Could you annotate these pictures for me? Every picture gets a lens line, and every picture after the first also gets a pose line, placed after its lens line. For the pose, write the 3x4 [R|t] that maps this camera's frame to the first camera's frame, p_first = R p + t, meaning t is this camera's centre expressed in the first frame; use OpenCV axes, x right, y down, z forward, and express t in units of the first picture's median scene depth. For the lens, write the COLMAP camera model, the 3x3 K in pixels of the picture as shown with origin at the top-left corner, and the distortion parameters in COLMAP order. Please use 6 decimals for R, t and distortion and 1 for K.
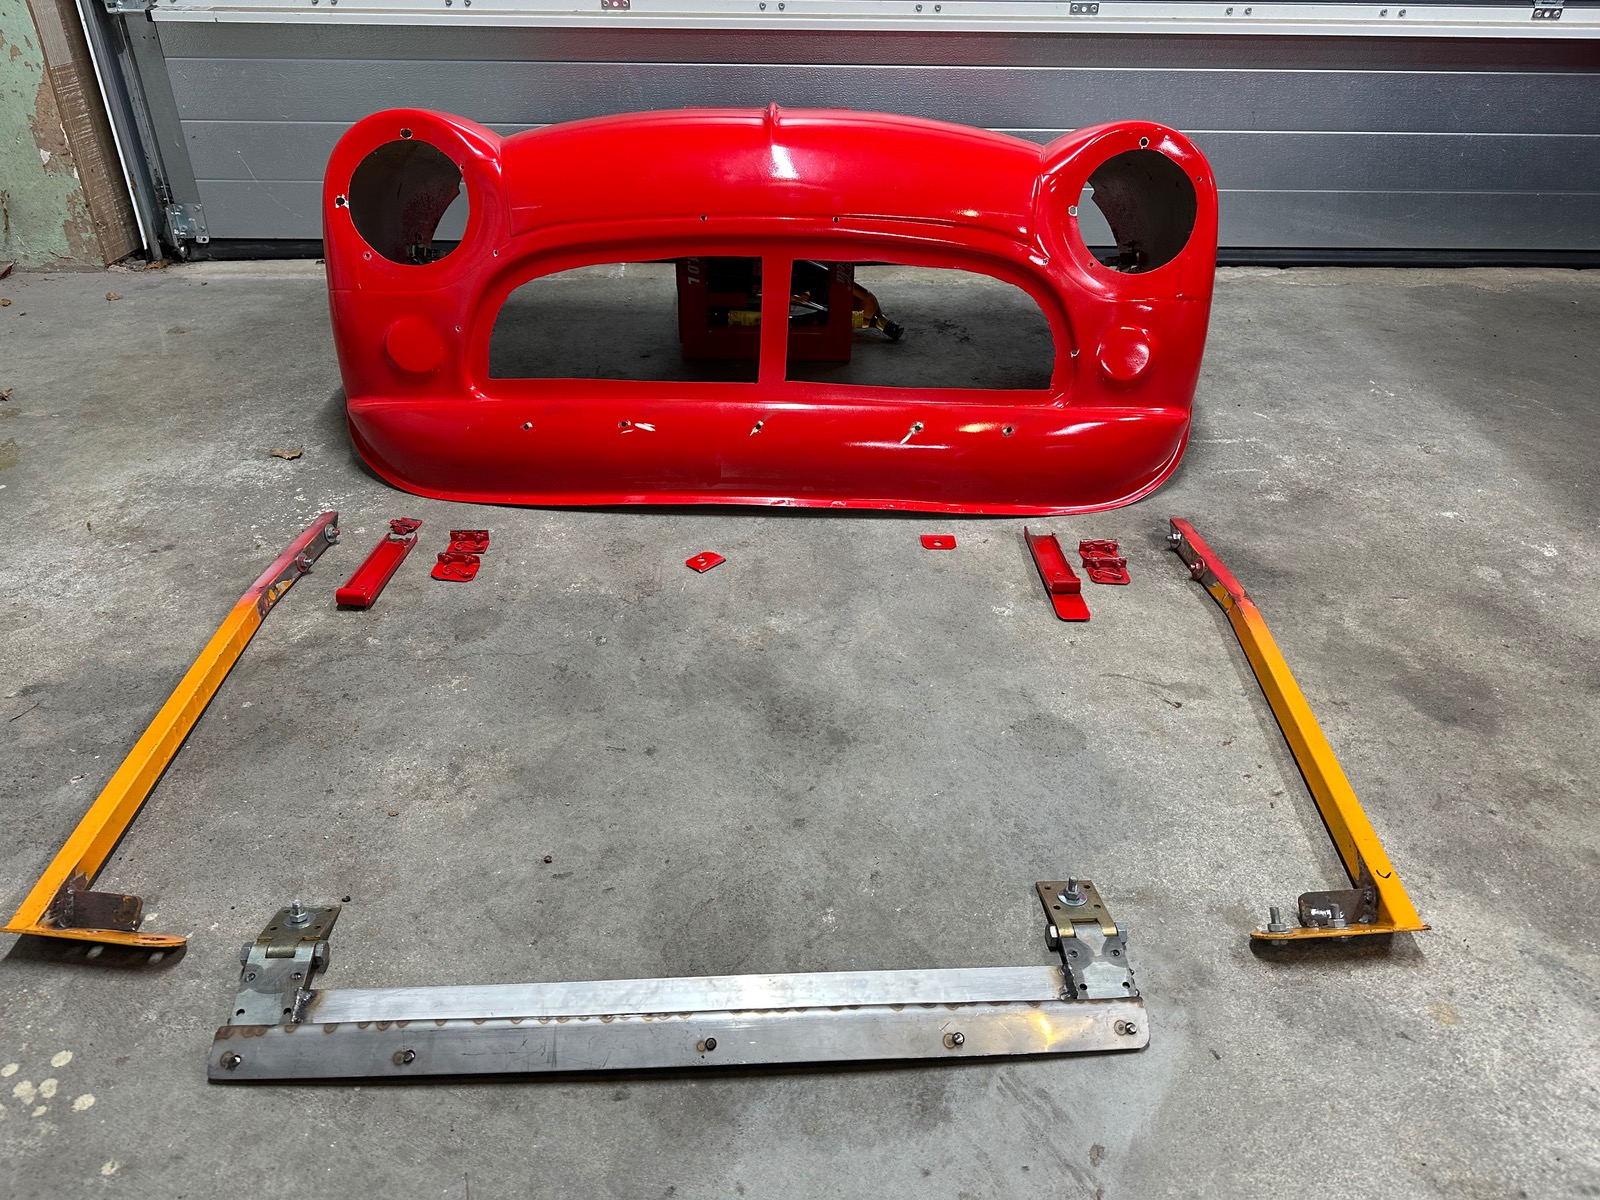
lens RADIAL K [[1107.4, 0, 793.3], [0, 1107.4, 600.3], [0, 0, 1]] dist [0.012313, -0.016309]
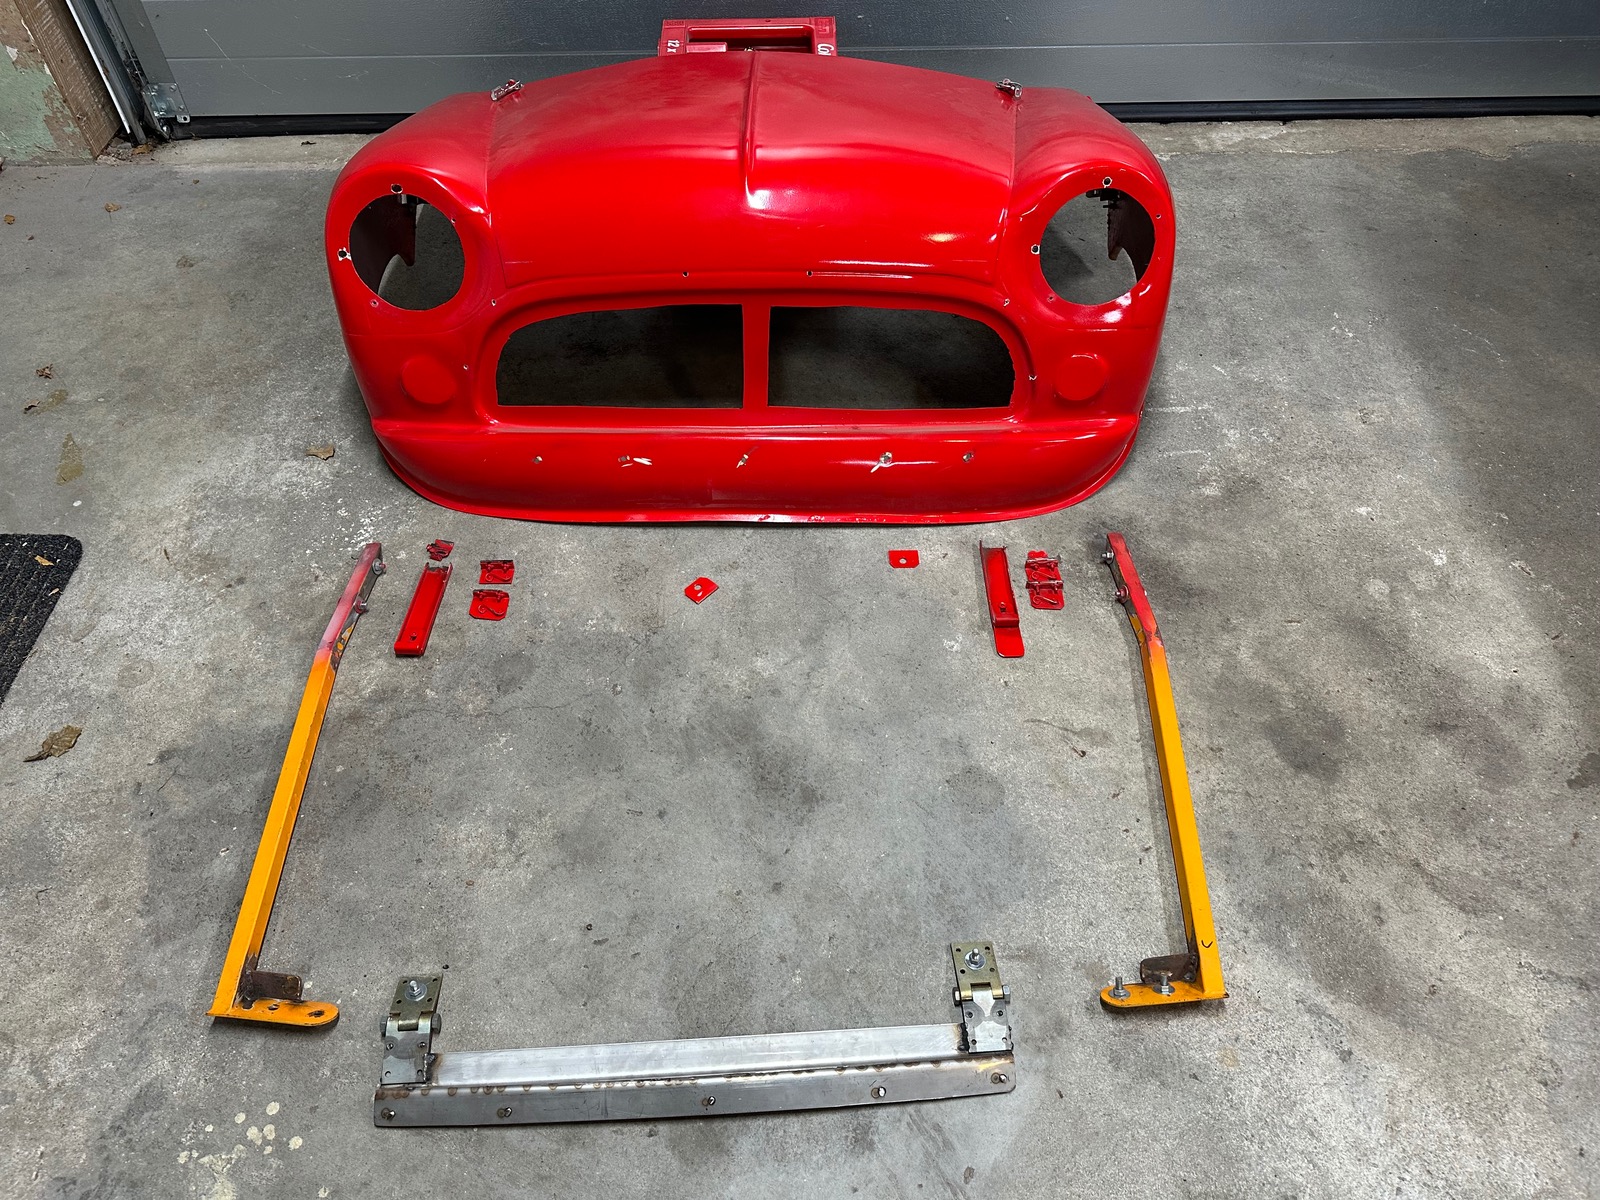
lens RADIAL K [[1107.4, 0, 798.1], [0, 1107.4, 596.4], [0, 0, 1]] dist [0.012313, -0.016309]
pose [[0.999715, -0.016745, -0.017042, 0.052013], [0.021061, 0.954424, 0.297710, -0.459658], [0.011280, -0.297984, 0.954504, -0.137339]]
